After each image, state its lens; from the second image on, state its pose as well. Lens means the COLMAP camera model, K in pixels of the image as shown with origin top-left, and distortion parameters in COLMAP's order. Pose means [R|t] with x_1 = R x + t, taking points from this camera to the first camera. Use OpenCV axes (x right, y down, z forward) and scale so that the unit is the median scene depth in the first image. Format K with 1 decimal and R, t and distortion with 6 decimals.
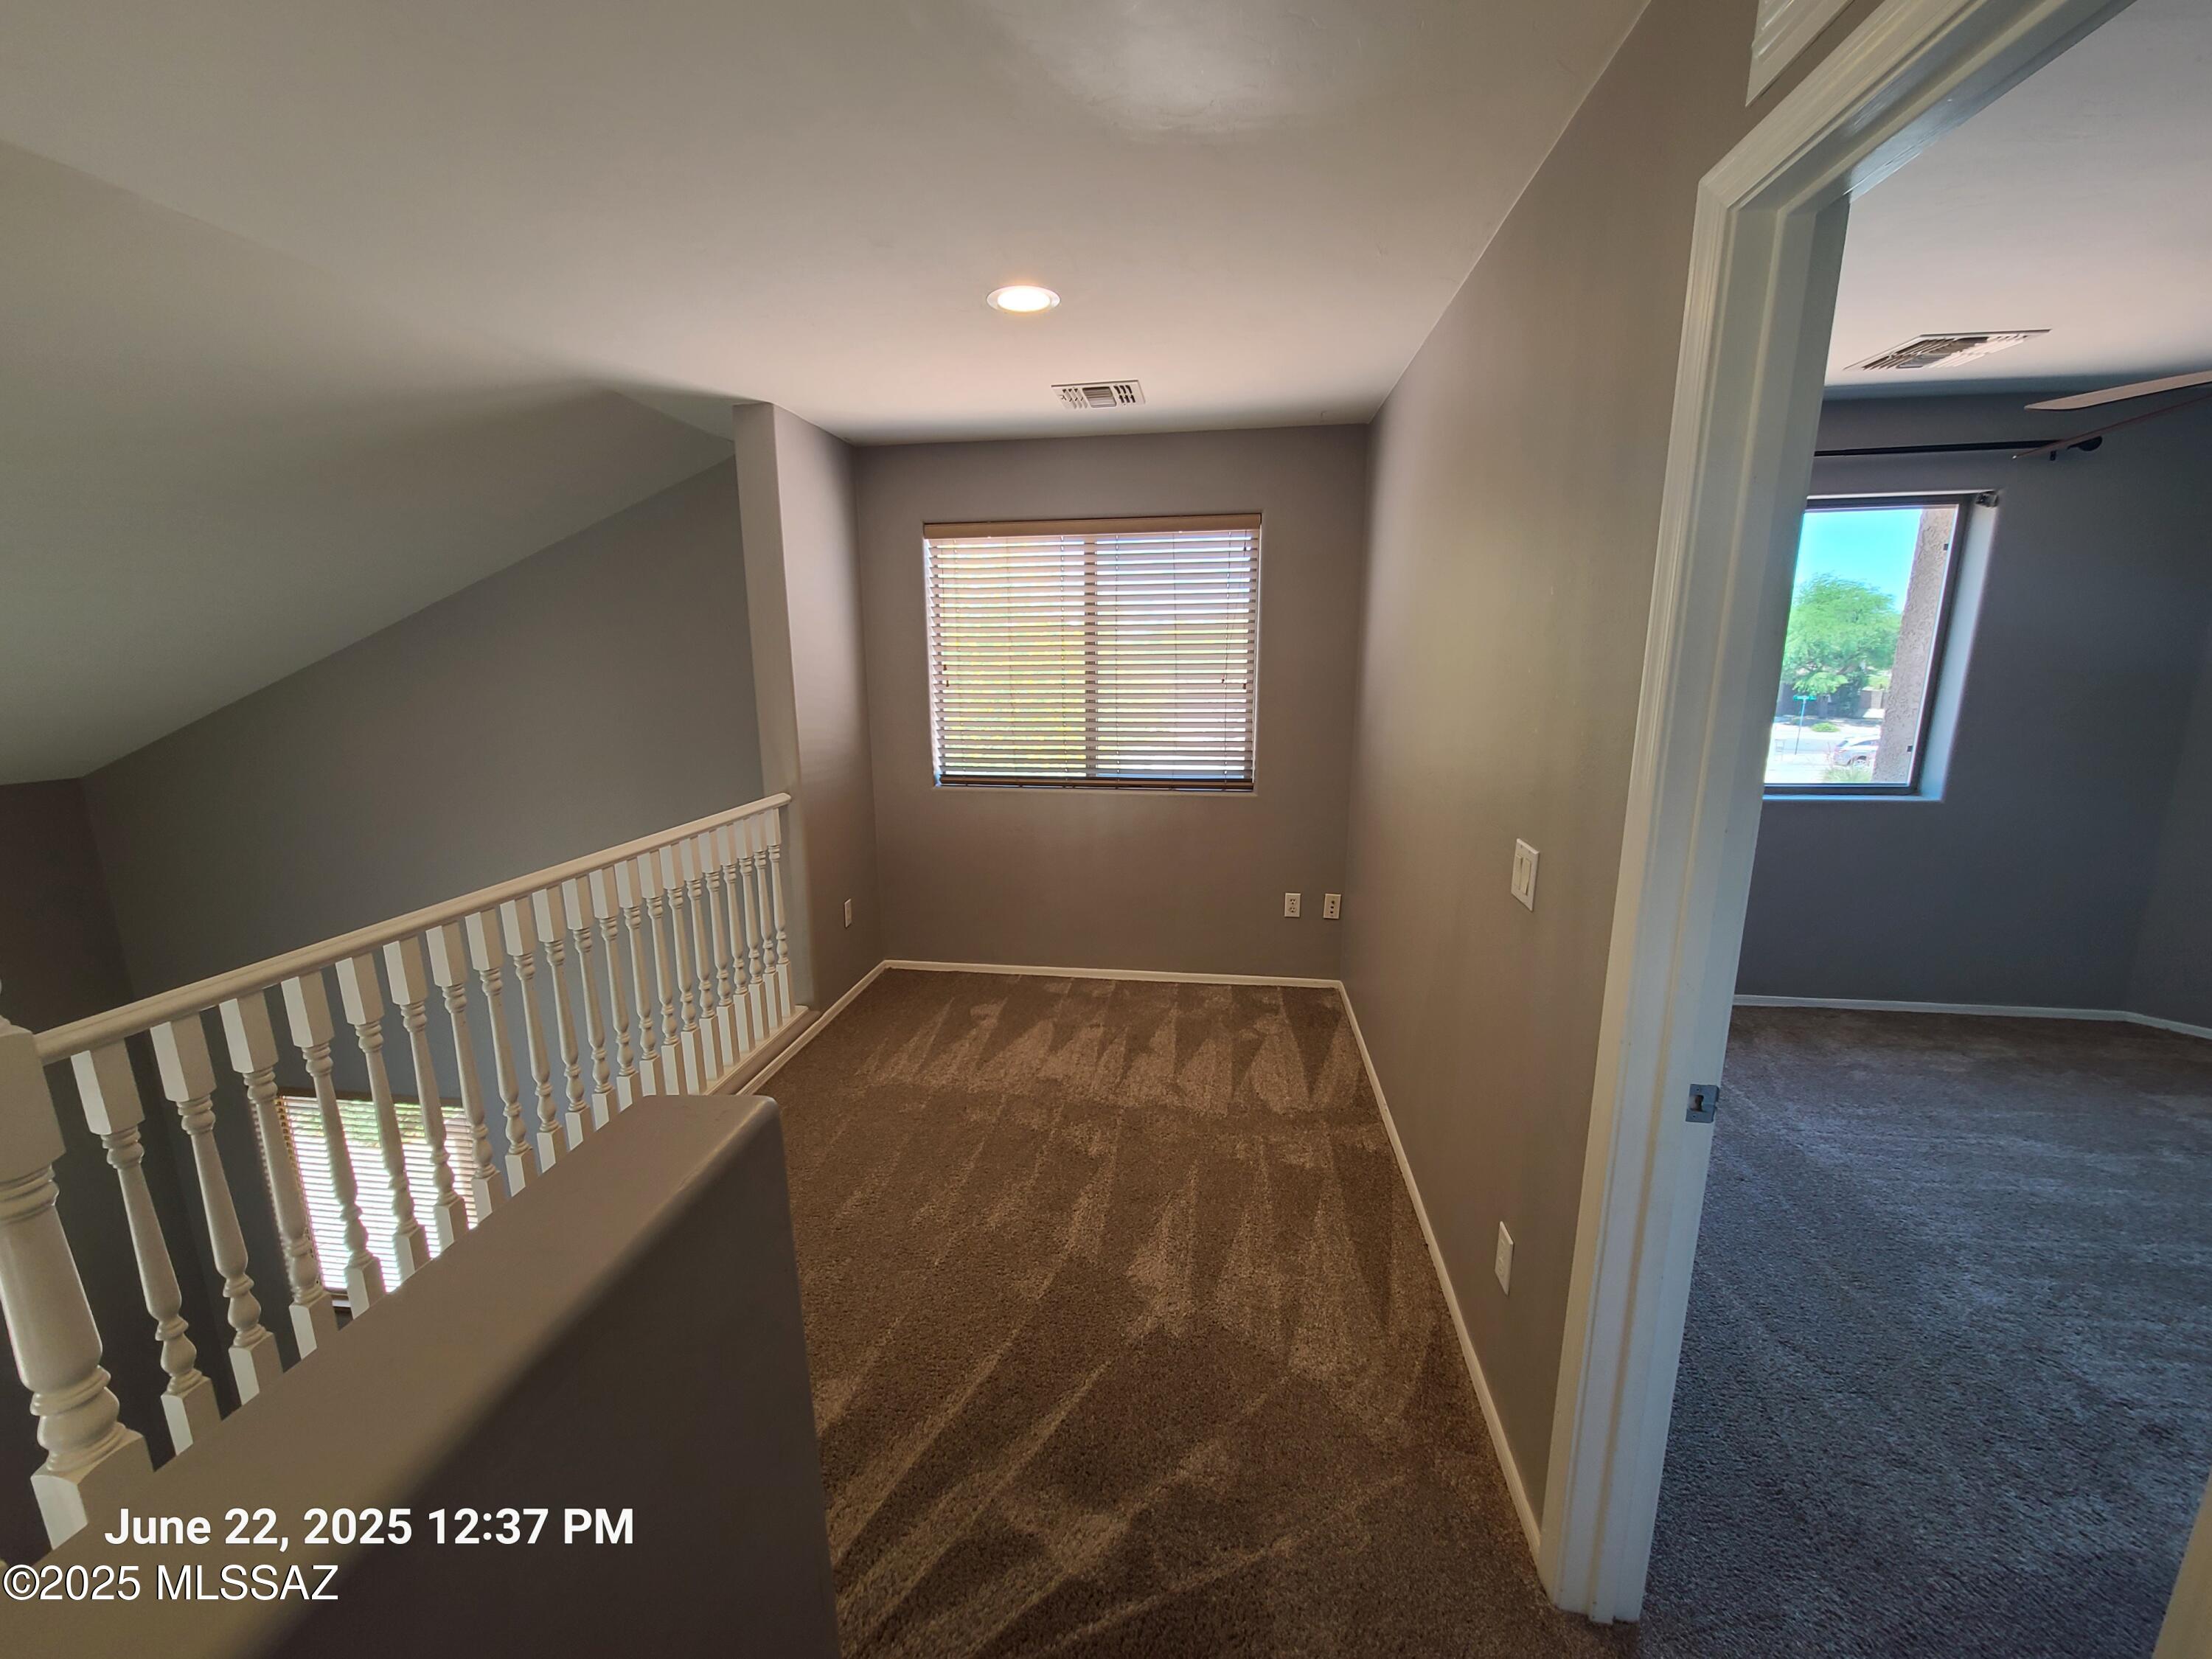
lens RADIAL K [[909.2, 0, 1085.0], [0, 909.2, 825.4], [0, 0, 1]] dist [0.004735, -0.003364]
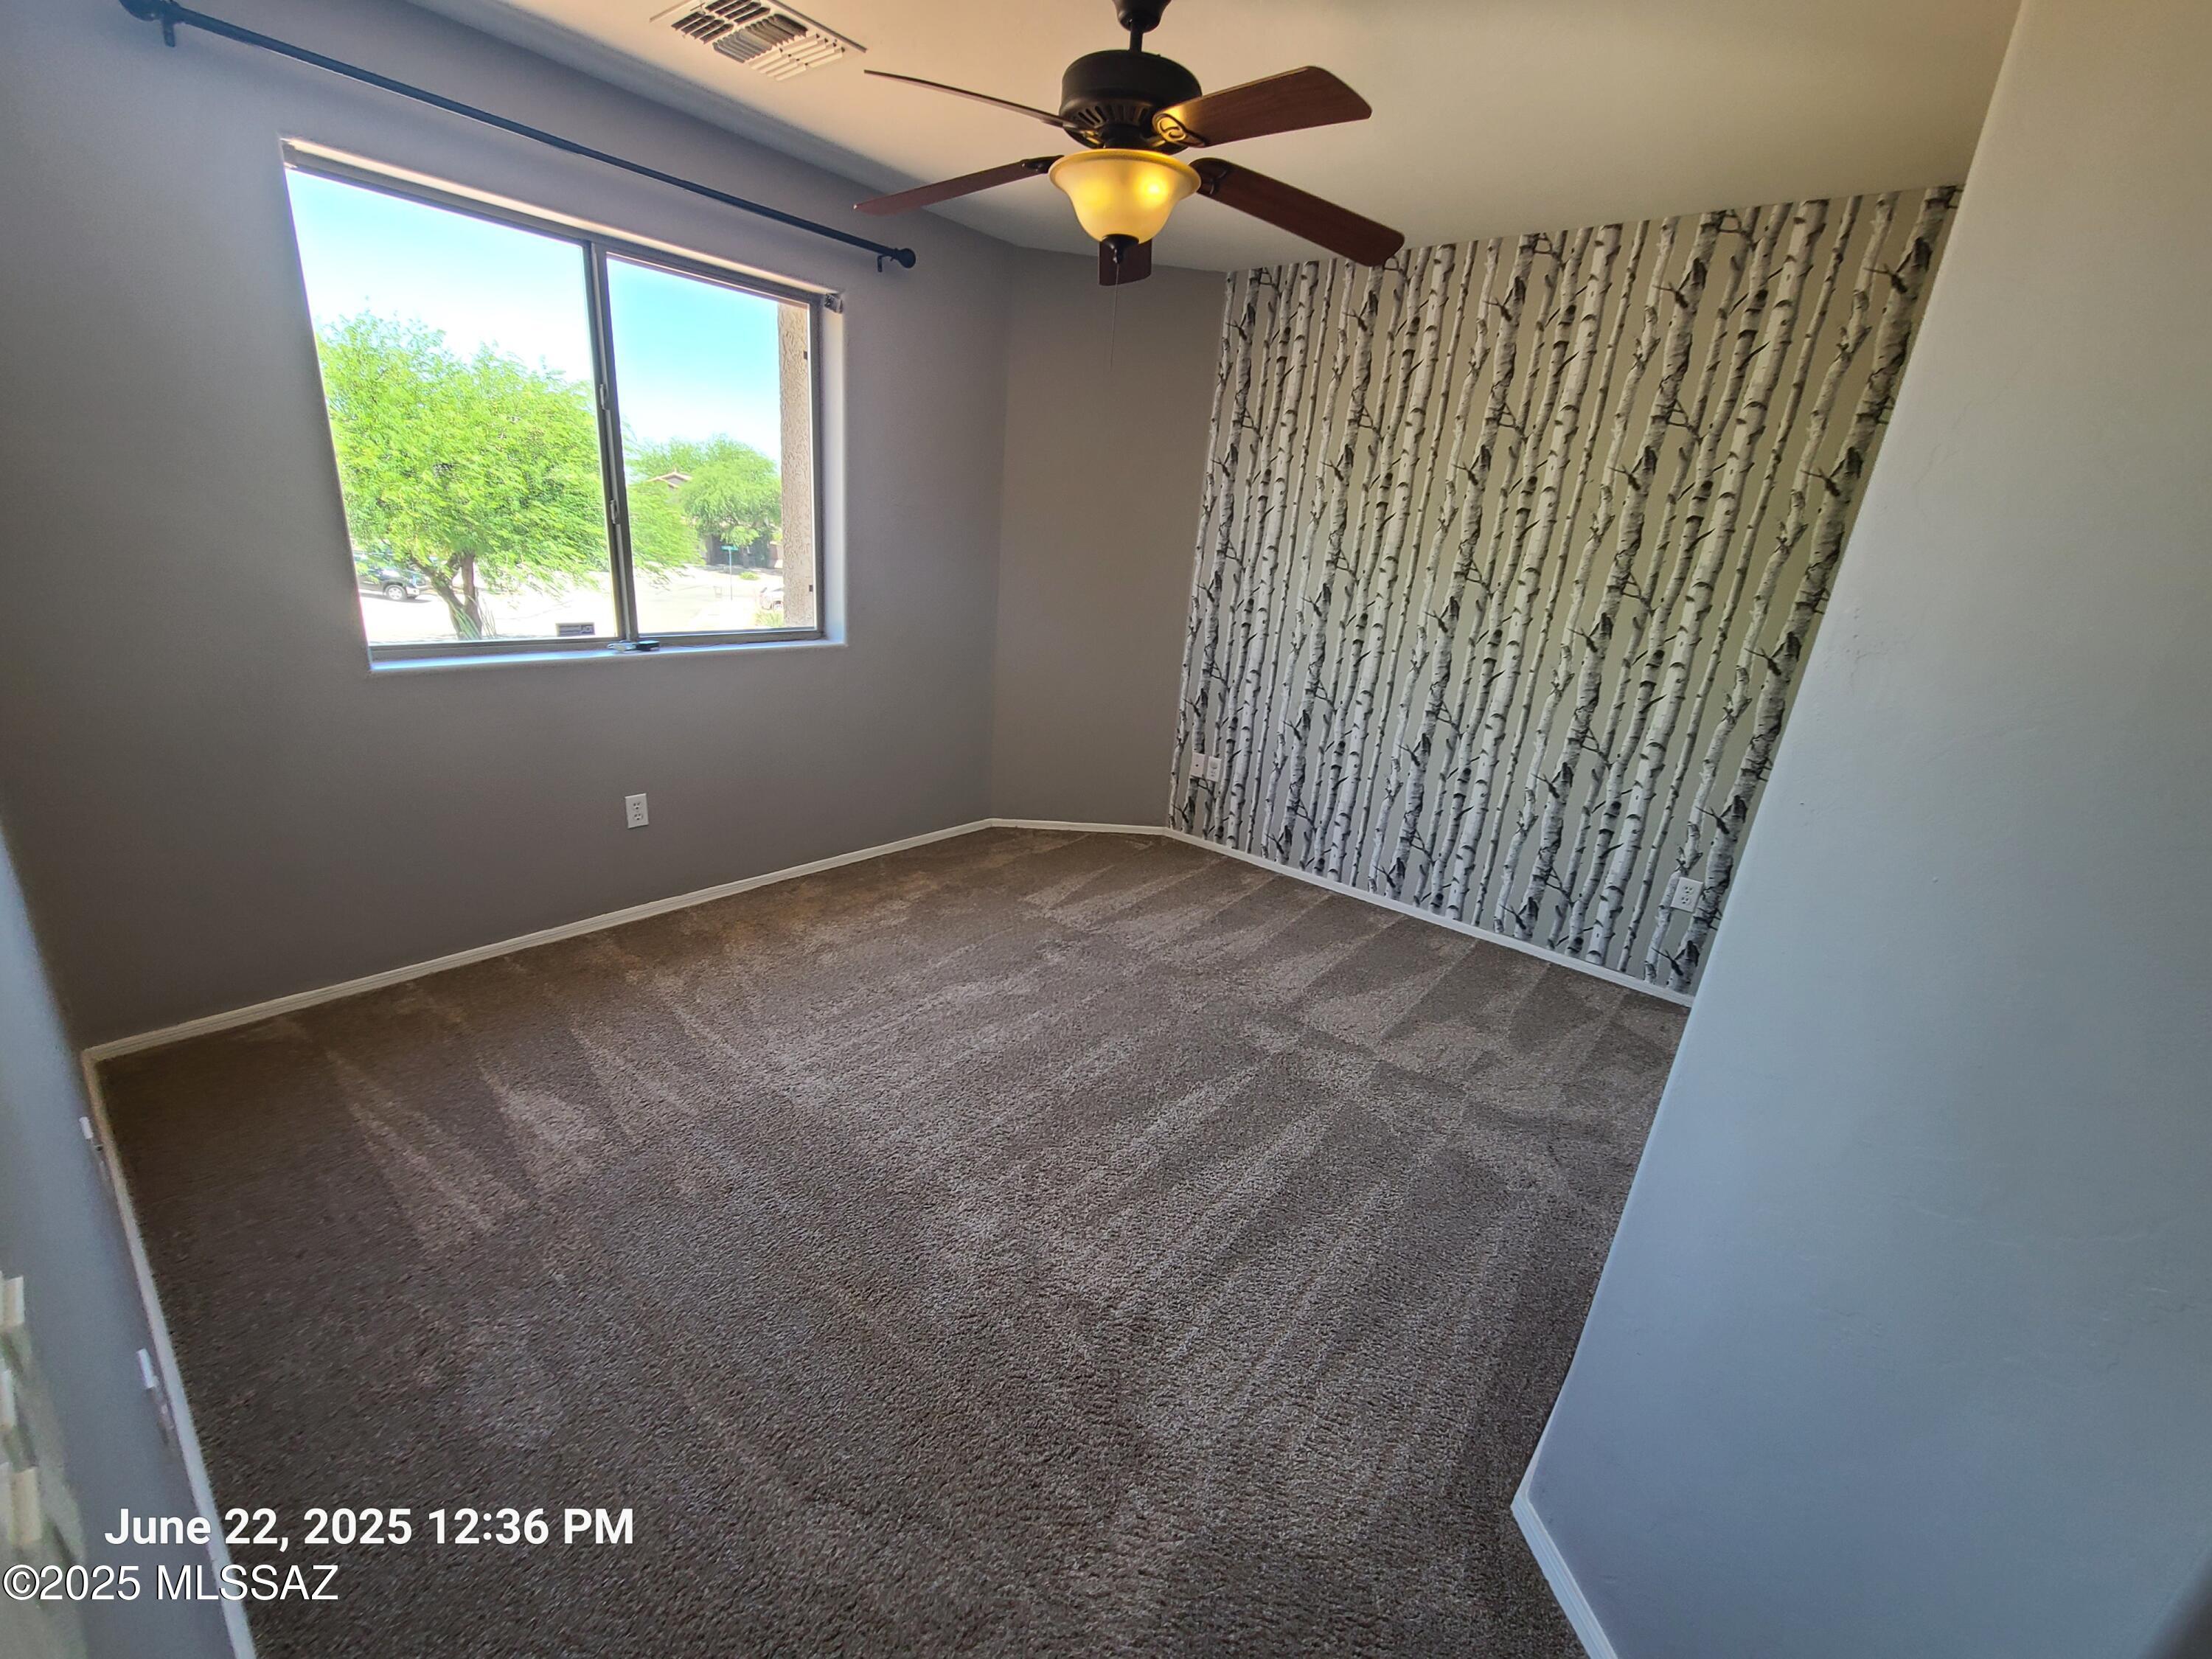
lens RADIAL K [[909.2, 0, 1092.8], [0, 909.2, 830.5], [0, 0, 1]] dist [0.004735, -0.003364]
pose [[0.516766, -0.233064, 0.823793, 0.259569], [0.094450, 0.971878, 0.215712, -0.019971], [-0.850901, -0.033665, 0.524246, 0.291377]]
